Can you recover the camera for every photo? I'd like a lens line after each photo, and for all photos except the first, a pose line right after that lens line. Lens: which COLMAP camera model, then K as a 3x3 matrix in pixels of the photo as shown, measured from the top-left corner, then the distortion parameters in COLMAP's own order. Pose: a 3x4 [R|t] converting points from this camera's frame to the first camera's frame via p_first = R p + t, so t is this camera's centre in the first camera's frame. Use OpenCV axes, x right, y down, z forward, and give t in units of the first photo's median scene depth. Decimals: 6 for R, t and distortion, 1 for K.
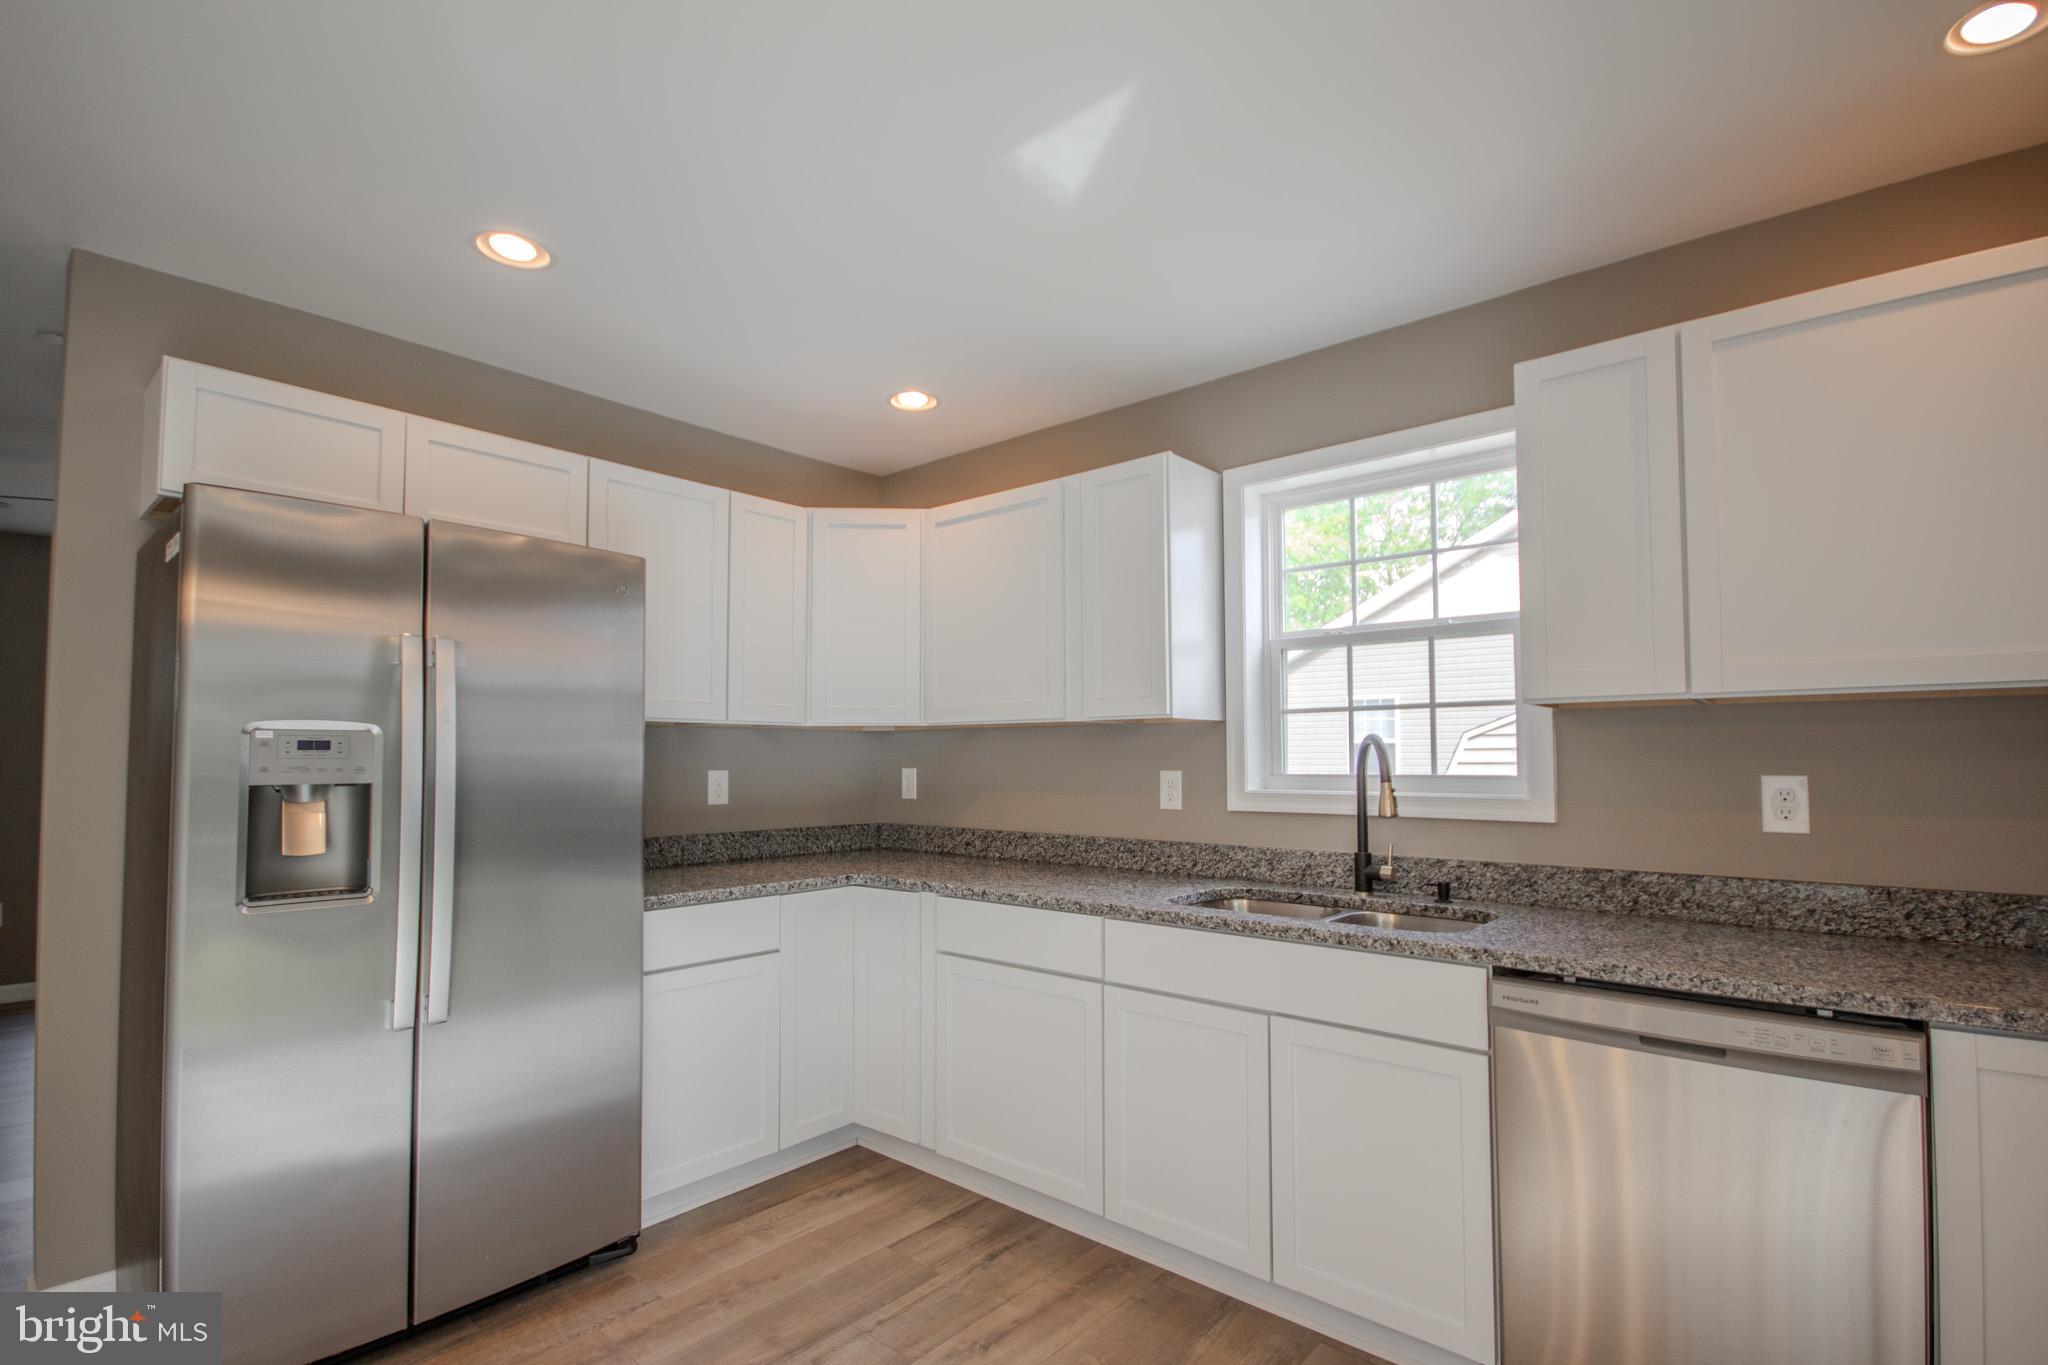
lens RADIAL K [[950.0, 0, 1025.6], [0, 950.0, 719.4], [0, 0, 1]] dist [-0.001606, -0.002152]
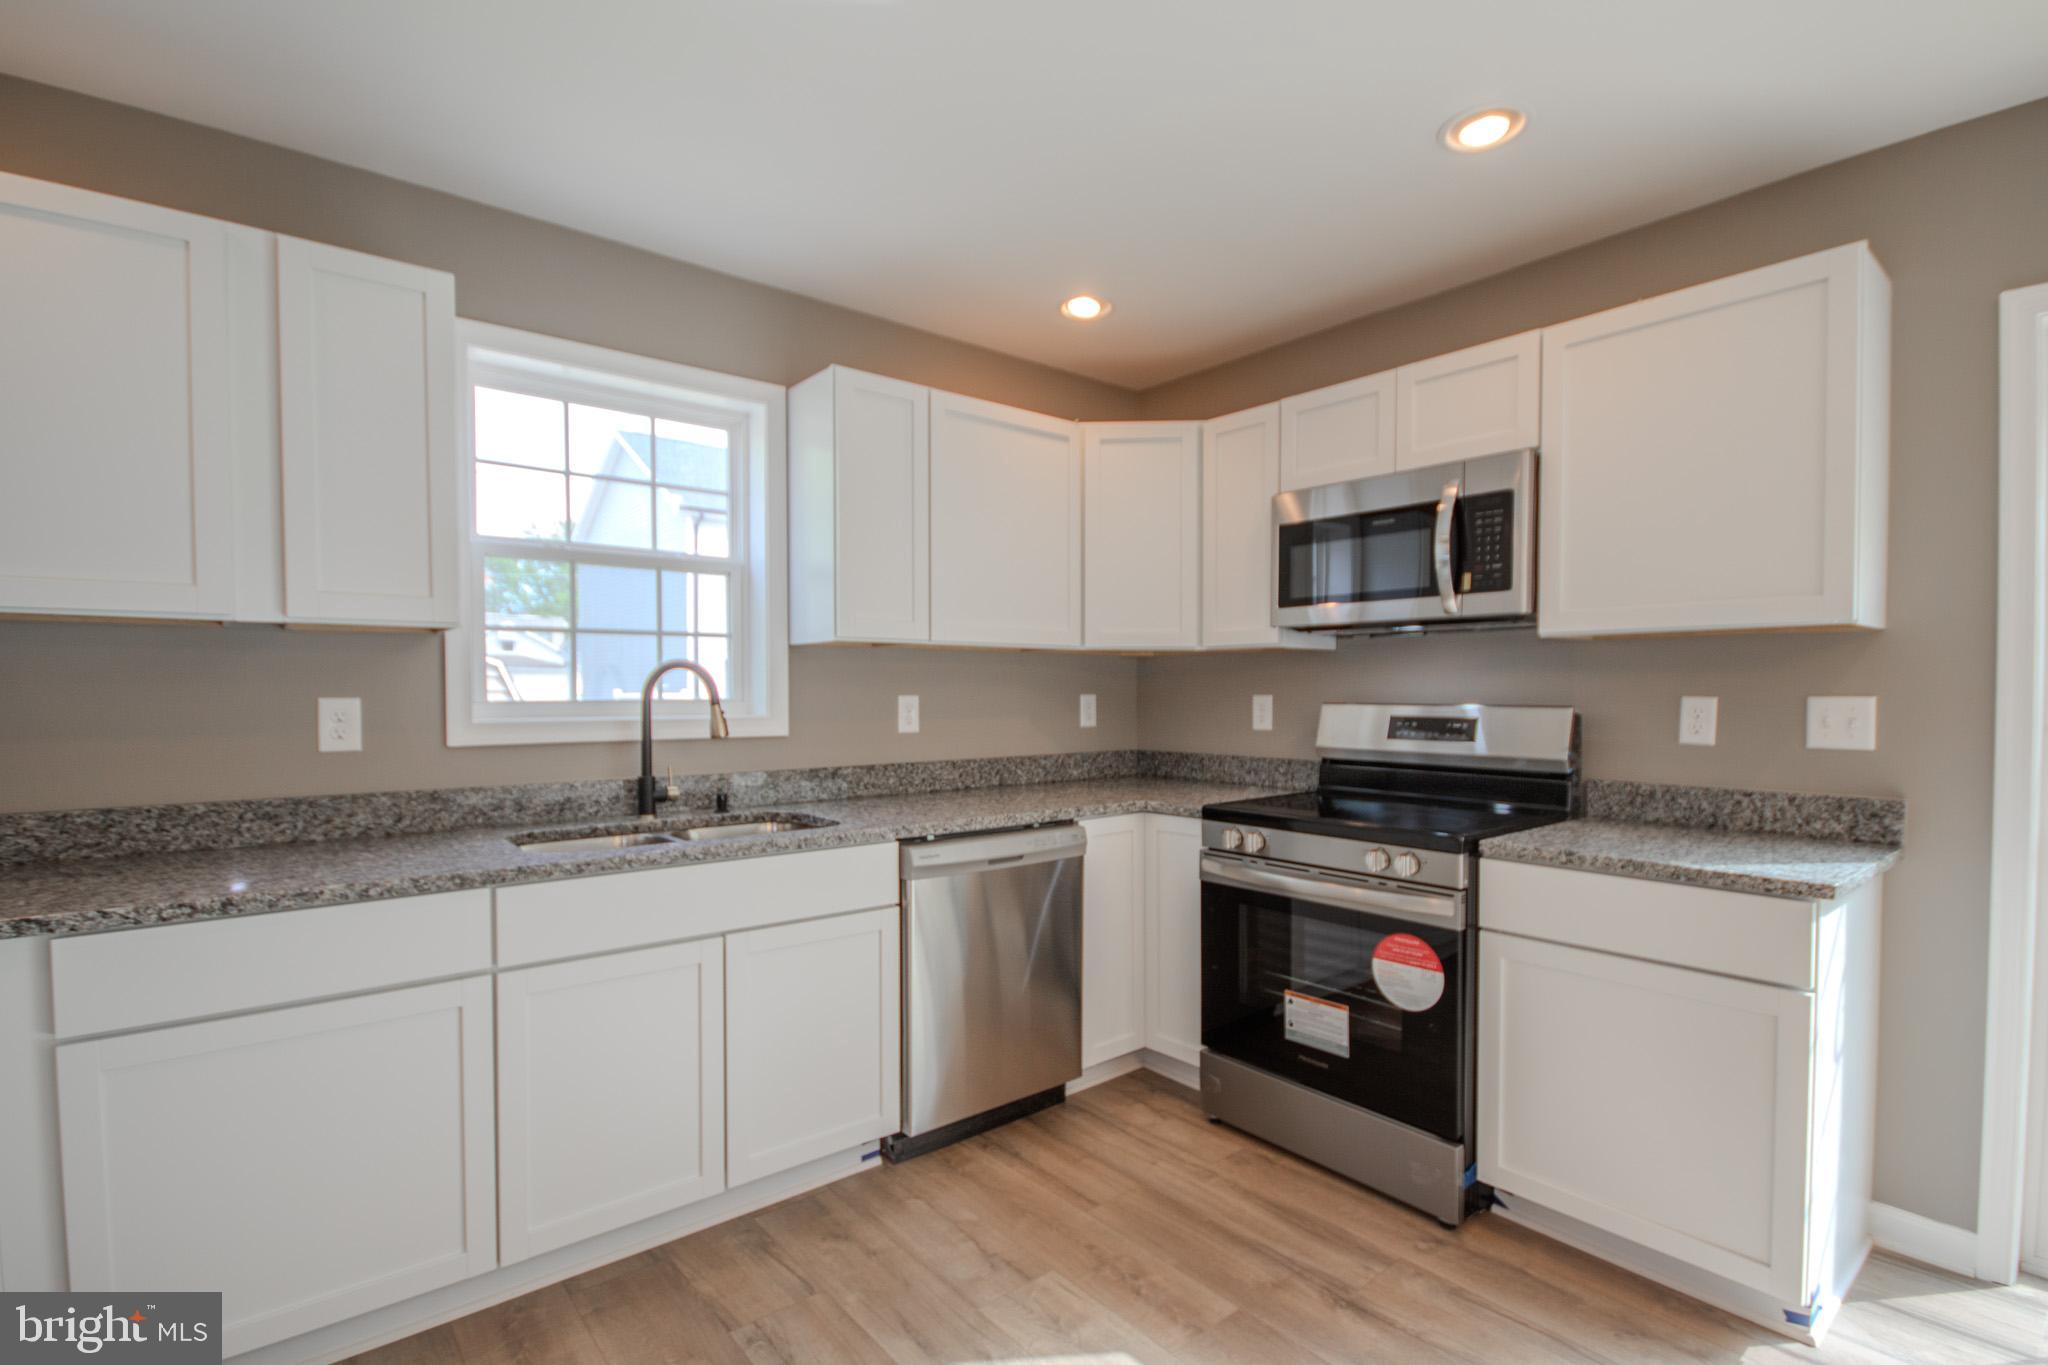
lens RADIAL K [[950.0, 0, 1025.6], [0, 950.0, 719.4], [0, 0, 1]] dist [-0.001606, -0.002152]
pose [[0.166383, -0.027243, 0.985685, -0.576251], [-0.042252, 0.998503, 0.034730, 0.028516], [-0.985156, -0.047426, 0.164983, 0.448472]]
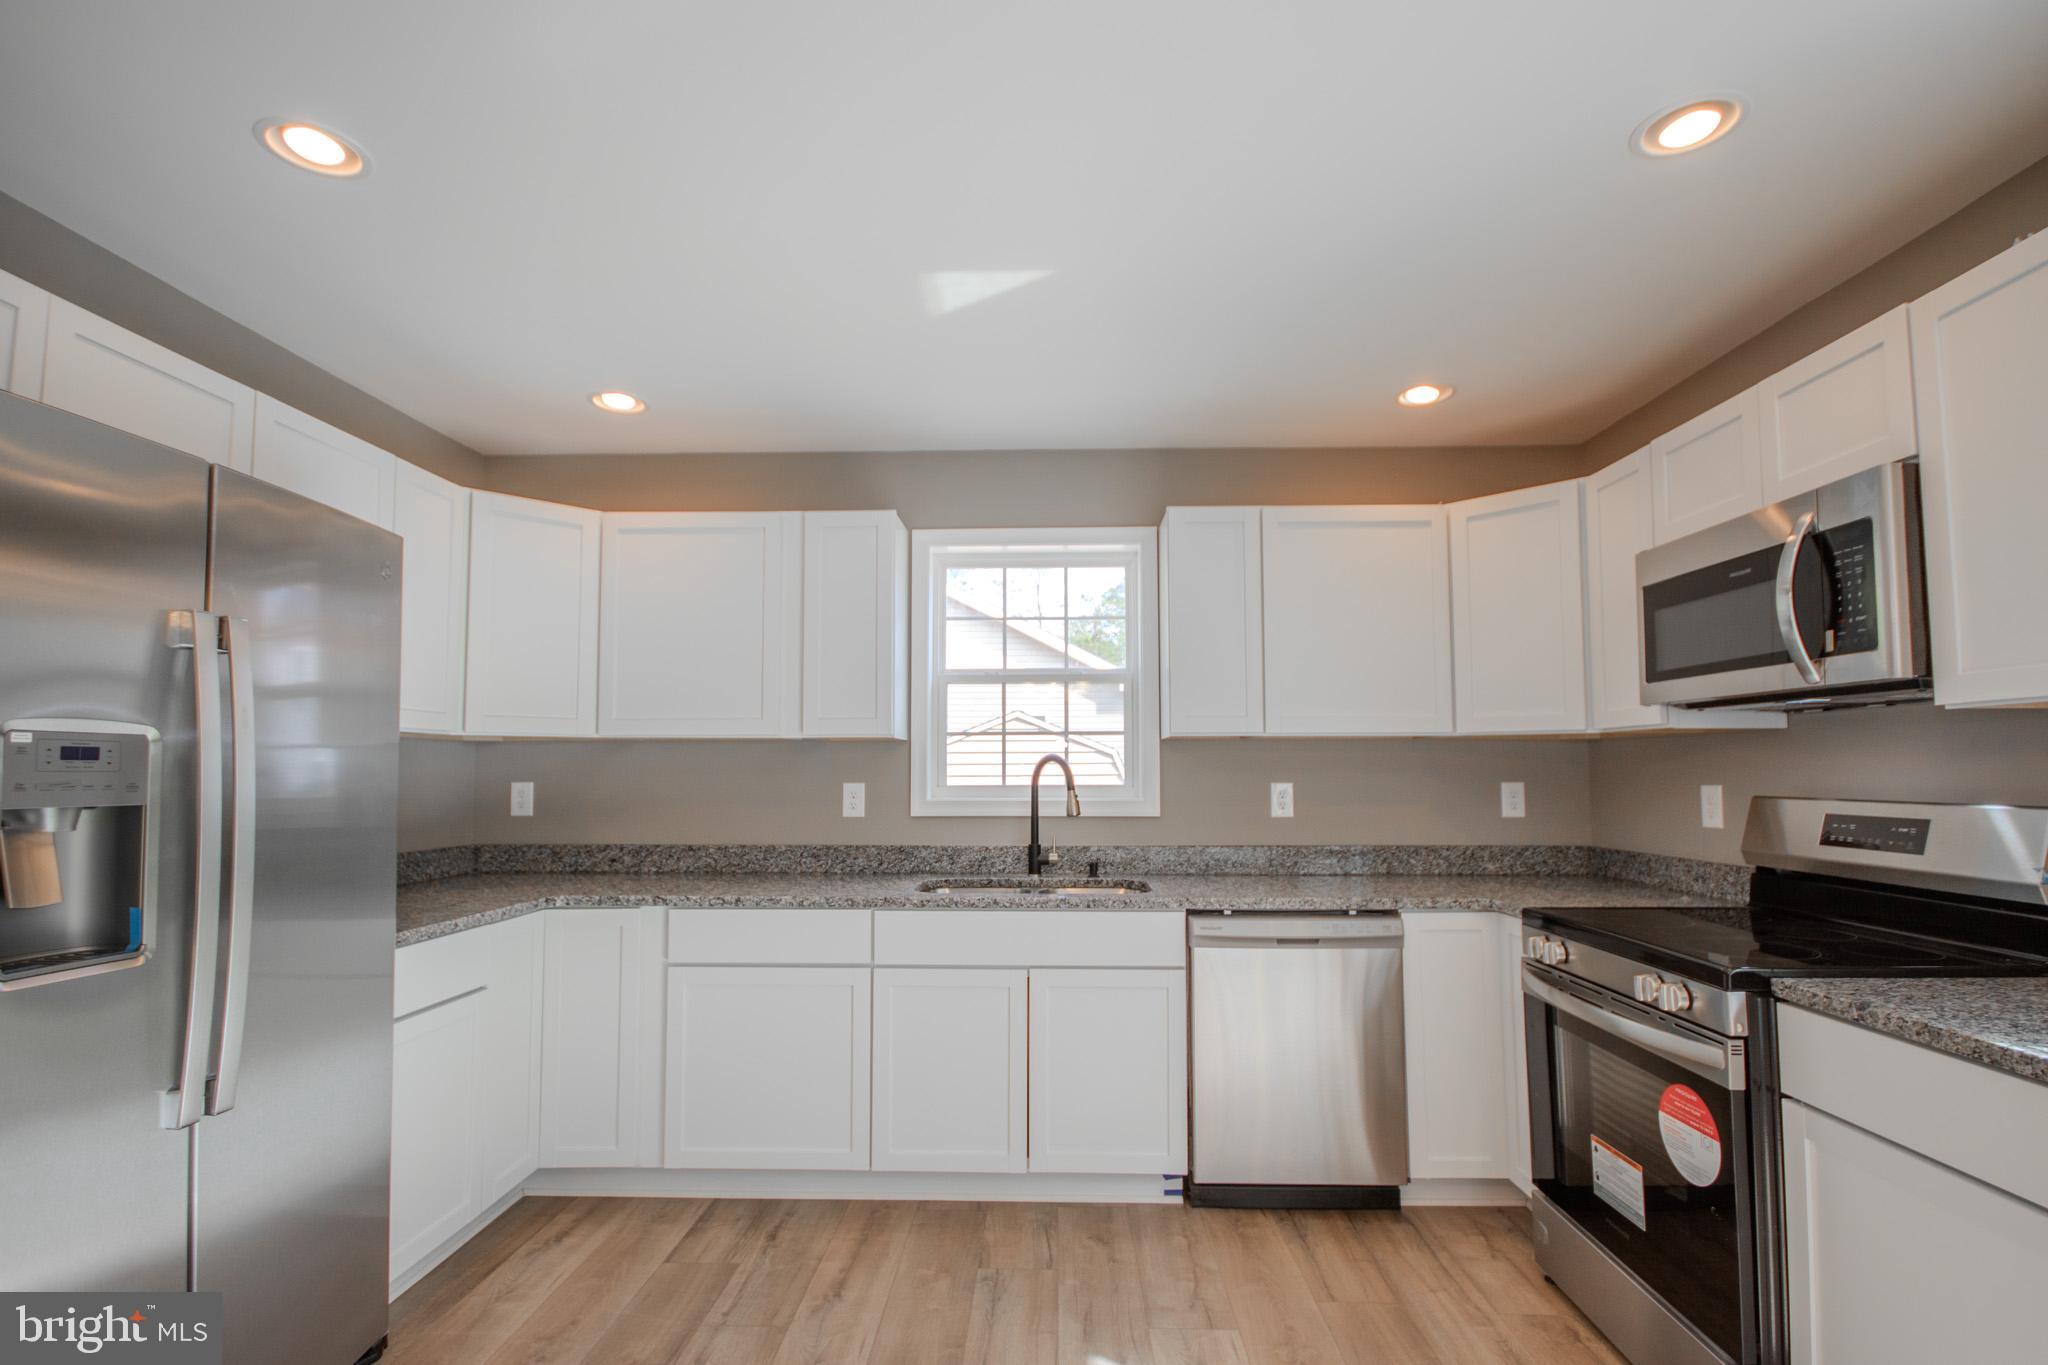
lens RADIAL K [[950.0, 0, 1025.6], [0, 950.0, 719.4], [0, 0, 1]] dist [-0.001606, -0.002152]
pose [[0.776846, 0.035977, 0.628661, -0.494458], [-0.027563, 0.999352, -0.023130, -0.001469], [-0.629087, 0.000641, 0.777335, -0.014046]]
